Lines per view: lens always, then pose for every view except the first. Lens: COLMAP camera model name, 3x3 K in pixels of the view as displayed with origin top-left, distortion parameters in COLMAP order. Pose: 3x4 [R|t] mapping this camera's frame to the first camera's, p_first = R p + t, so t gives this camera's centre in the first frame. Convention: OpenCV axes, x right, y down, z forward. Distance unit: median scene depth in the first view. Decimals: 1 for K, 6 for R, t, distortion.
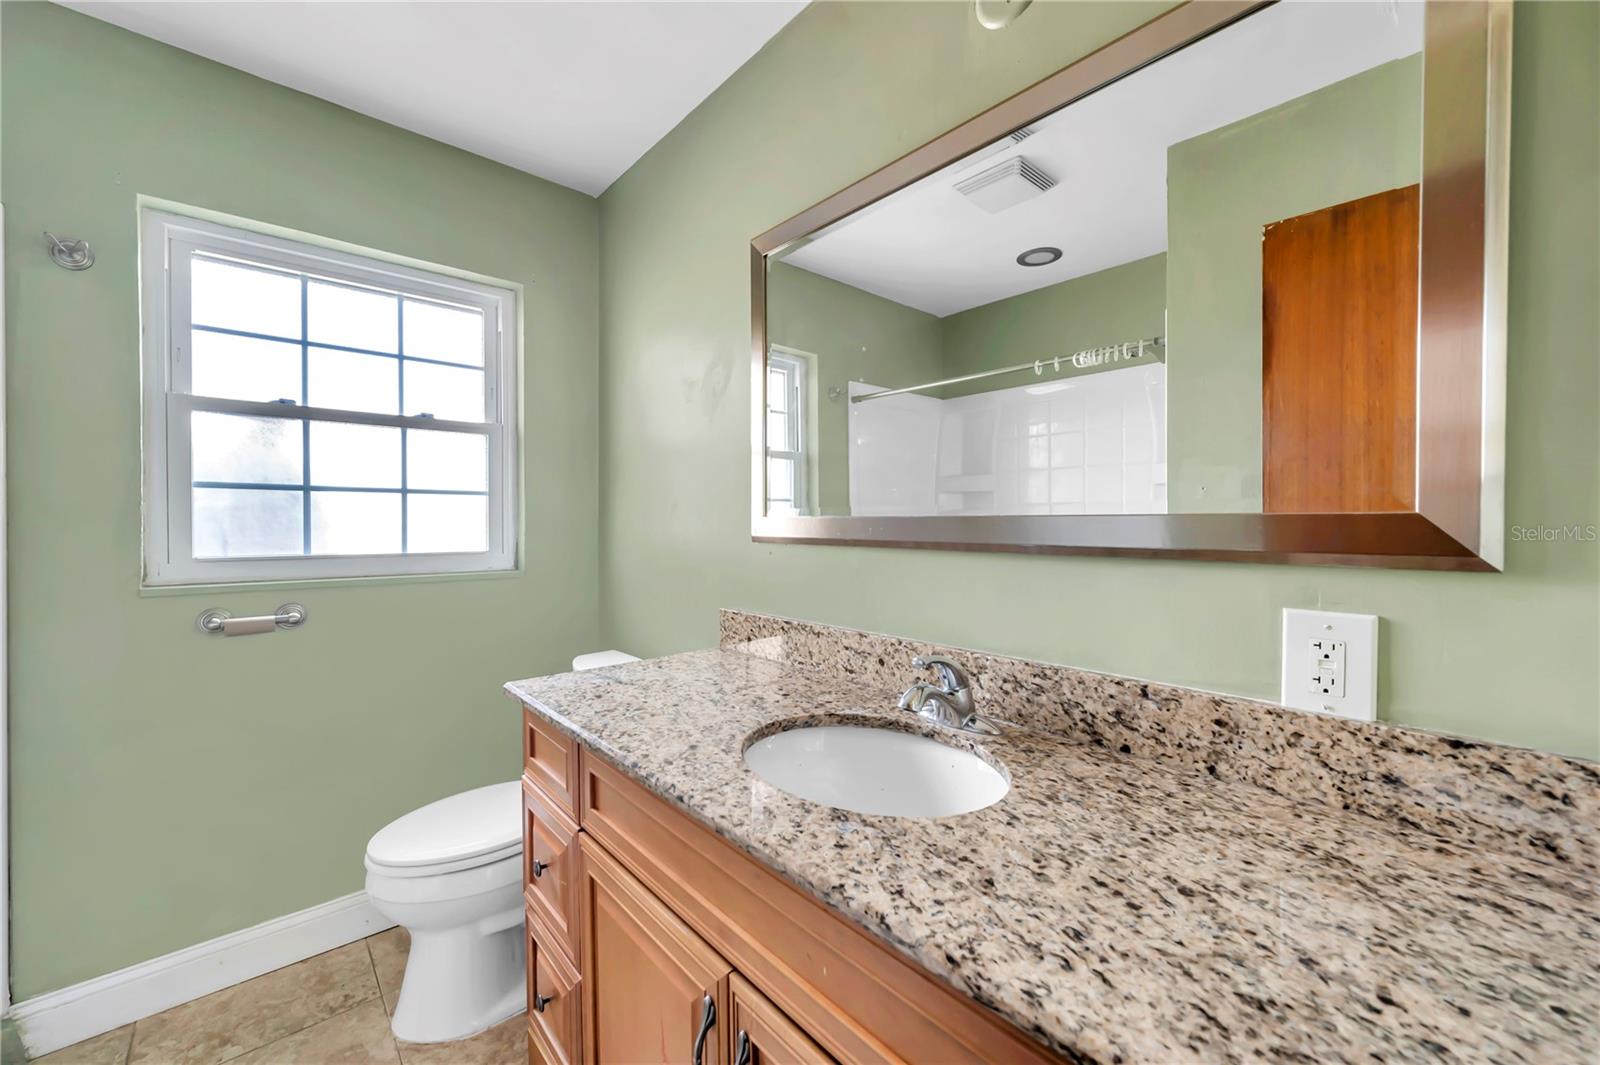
lens RADIAL K [[631.9, 0, 796.9], [0, 631.9, 530.7], [0, 0, 1]] dist [-0.002136, 0.000387]
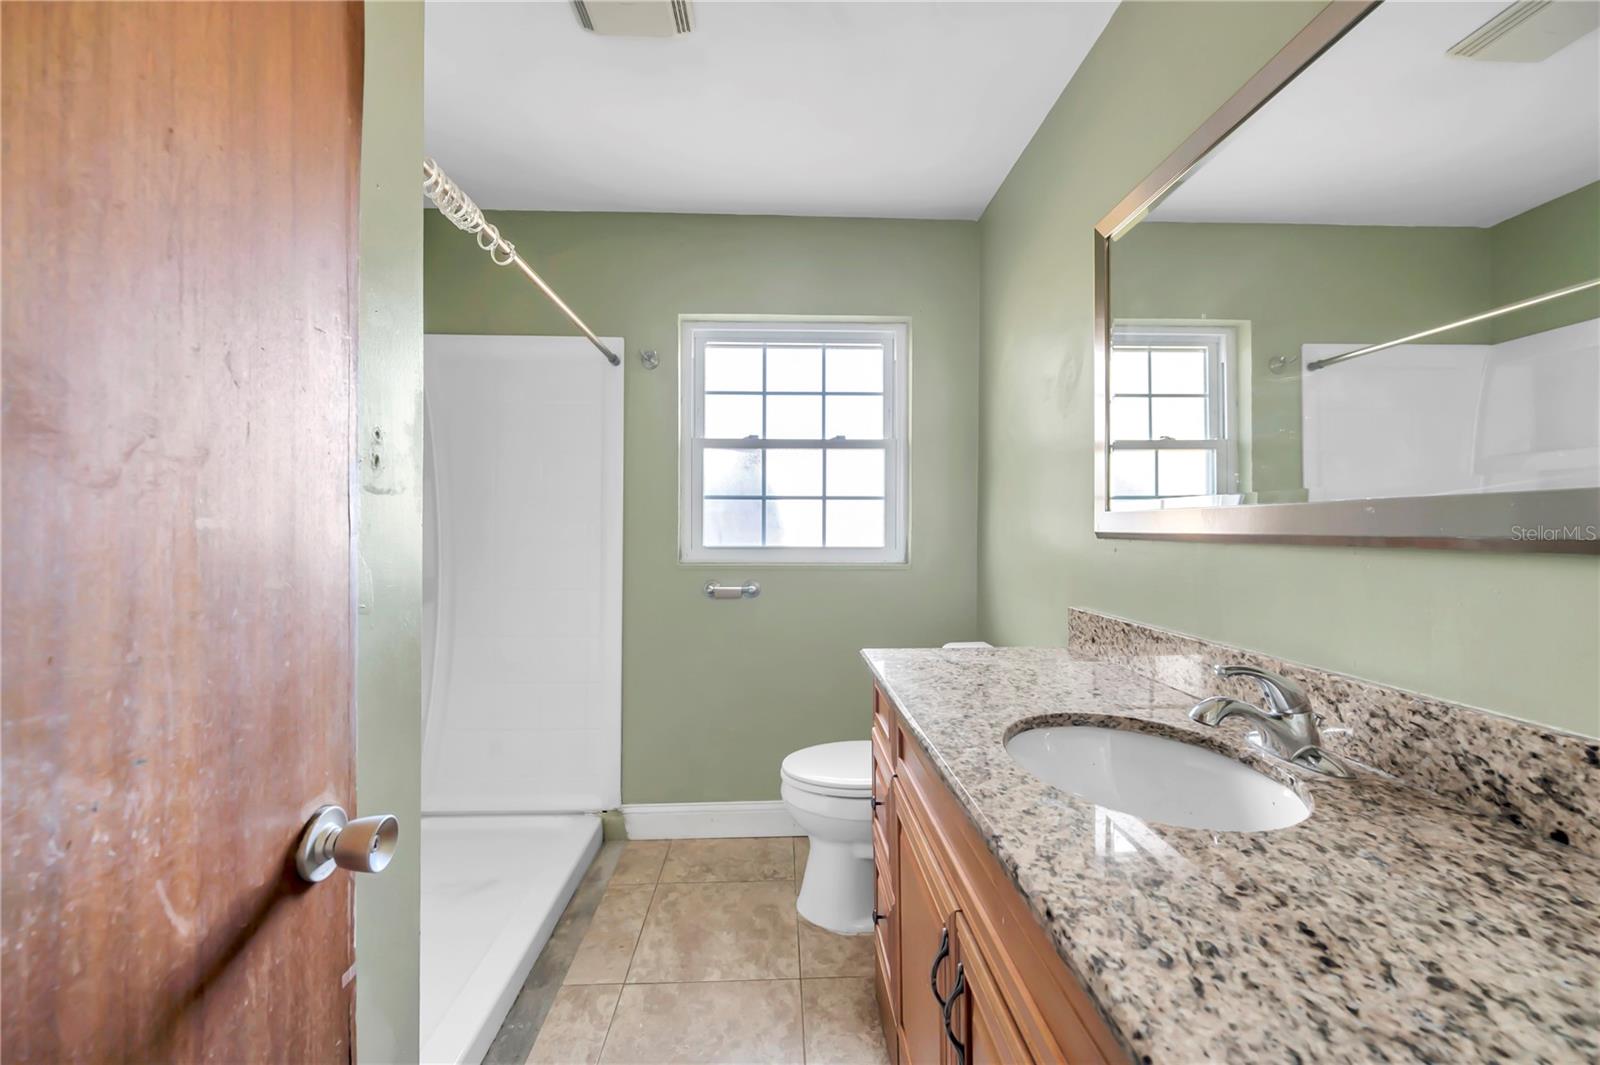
lens RADIAL K [[631.9, 0, 796.9], [0, 631.9, 530.7], [0, 0, 1]] dist [-0.002136, 0.000387]
pose [[0.771443, 0.001683, -0.636296, 0.286706], [-0.009157, 0.999922, -0.008457, 0.028205], [0.636232, 0.012351, 0.771399, -0.038997]]
